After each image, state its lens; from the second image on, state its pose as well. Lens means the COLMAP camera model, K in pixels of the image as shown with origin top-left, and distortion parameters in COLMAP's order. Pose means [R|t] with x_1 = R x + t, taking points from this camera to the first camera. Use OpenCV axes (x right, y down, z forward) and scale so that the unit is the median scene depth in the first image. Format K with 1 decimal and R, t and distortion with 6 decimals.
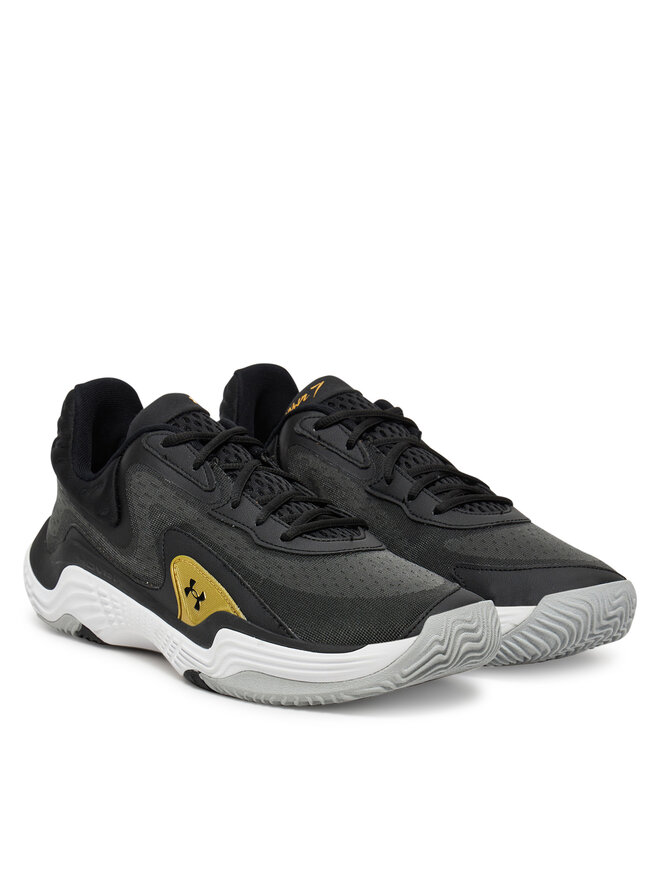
lens RADIAL K [[3595.3, 0, 330.0], [0, 3595.3, 440.0], [0, 0, 1]] dist [0.048703, -0.060859]
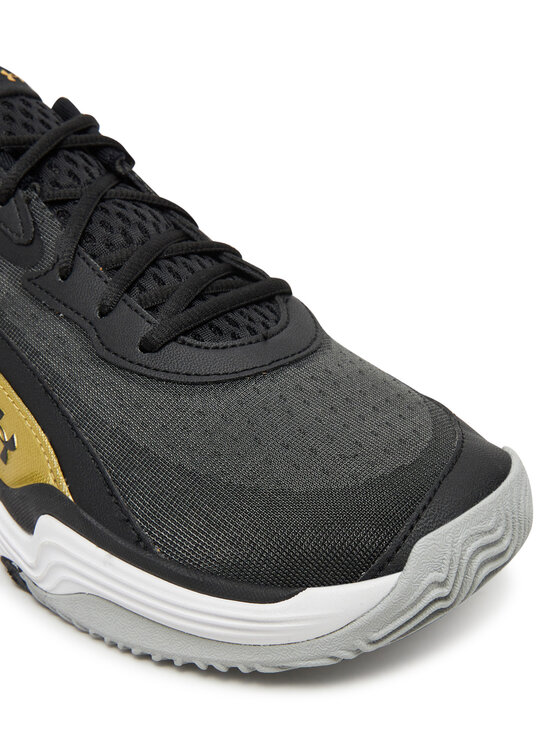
lens RADIAL K [[1453.2, 0, 280.0], [0, 1453.2, 373.0], [0, 0, 1]] dist [0.010244, -1.779712]
pose [[0.999253, -0.038421, -0.004109, 0.008993], [0.037960, 0.956236, 0.290124, -0.033687], [-0.007218, -0.290063, 0.956980, 0.772342]]
